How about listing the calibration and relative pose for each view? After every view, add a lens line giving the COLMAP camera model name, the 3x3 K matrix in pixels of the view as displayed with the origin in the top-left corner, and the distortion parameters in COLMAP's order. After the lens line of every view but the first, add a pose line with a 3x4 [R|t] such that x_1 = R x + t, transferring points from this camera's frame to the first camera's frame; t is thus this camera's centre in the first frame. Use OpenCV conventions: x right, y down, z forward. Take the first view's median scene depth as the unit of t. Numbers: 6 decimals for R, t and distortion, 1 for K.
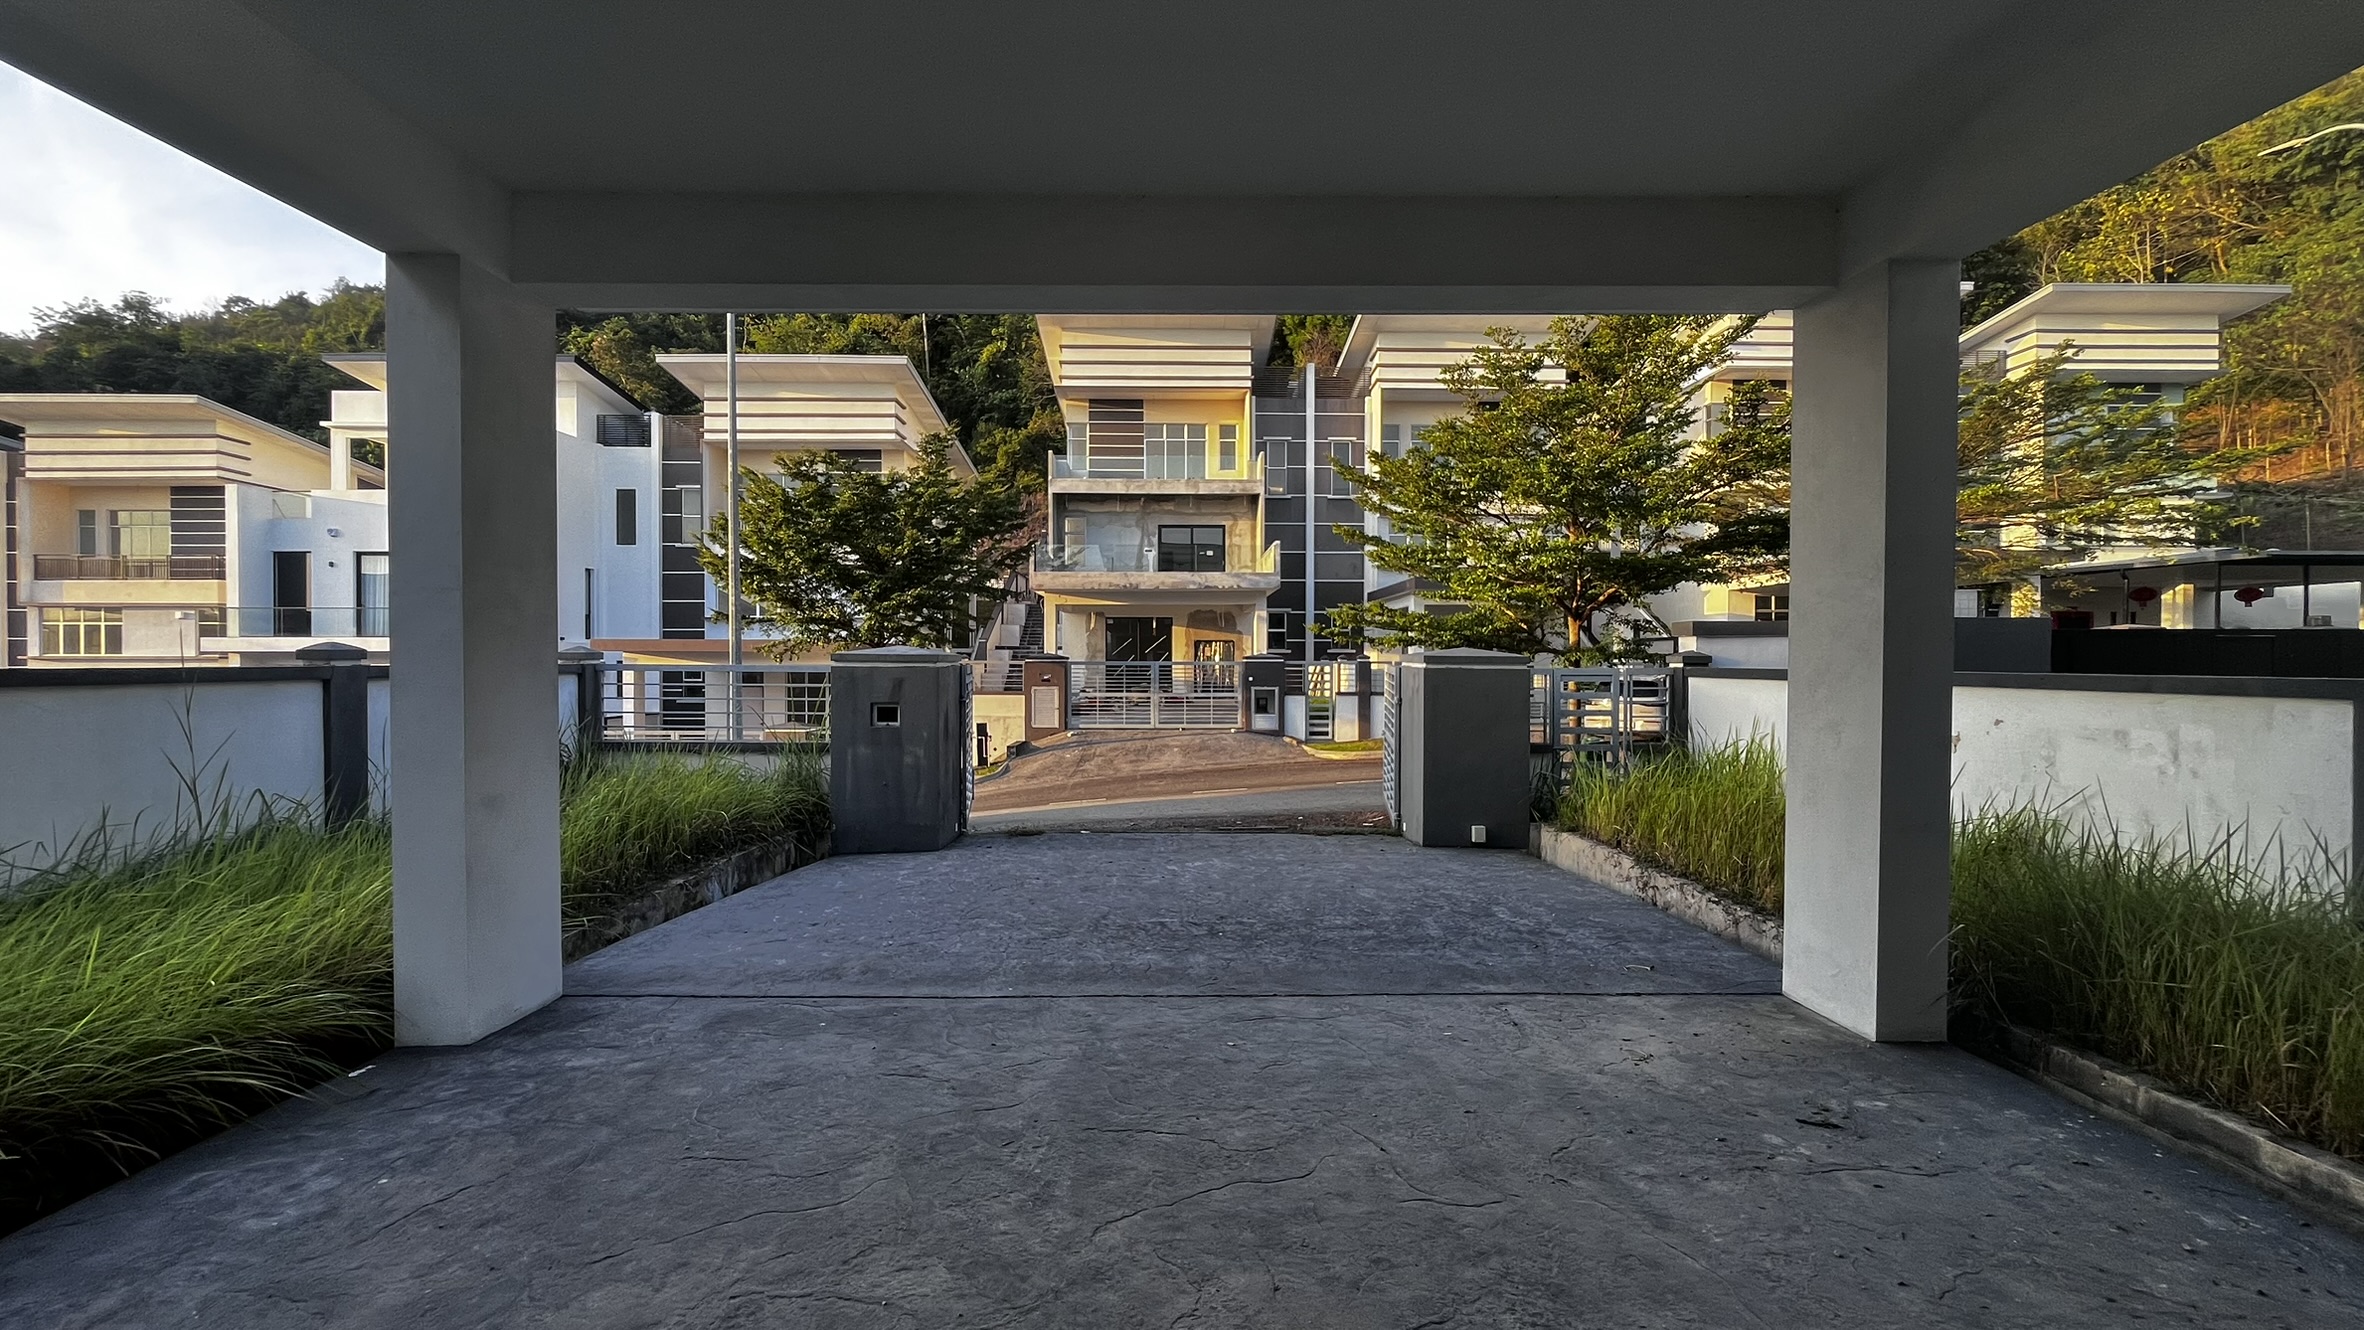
lens RADIAL K [[960.4, 0, 1184.3], [0, 960.4, 663.0], [0, 0, 1]] dist [-0.002734, -0.000109]
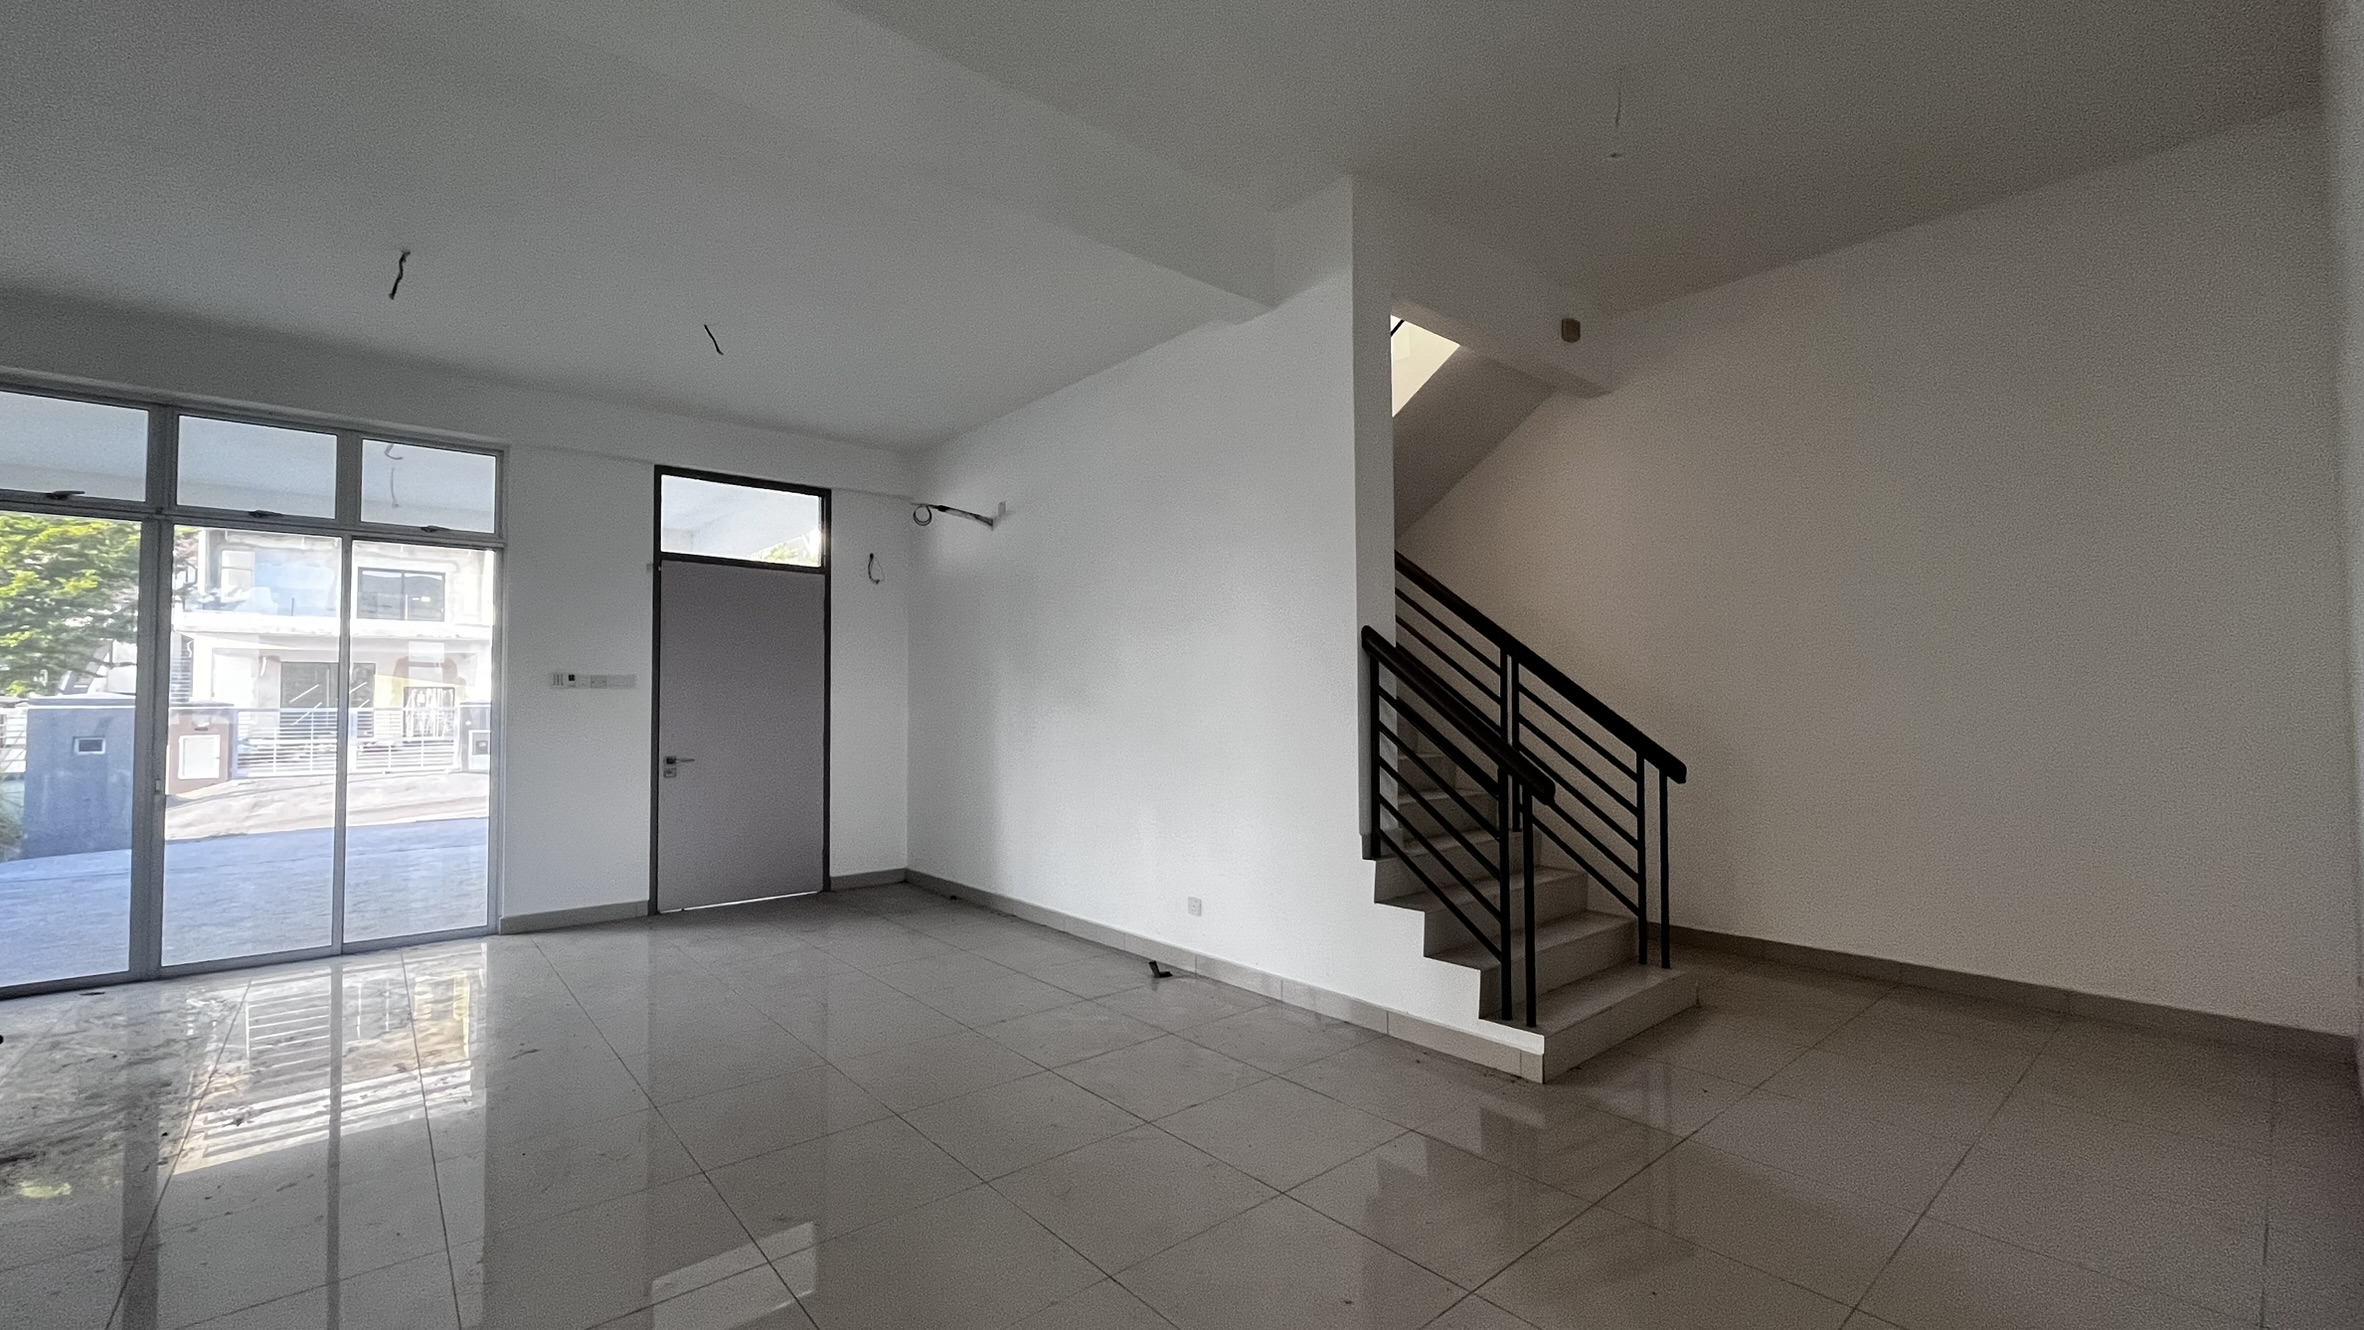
lens RADIAL K [[960.4, 0, 1187.6], [0, 960.4, 675.1], [0, 0, 1]] dist [-0.002734, -0.000109]
pose [[0.768895, 0.014224, 0.639217, 0.000262], [0.009578, 0.999384, -0.033759, 0.005950], [-0.639304, 0.032079, 0.768285, -0.337792]]
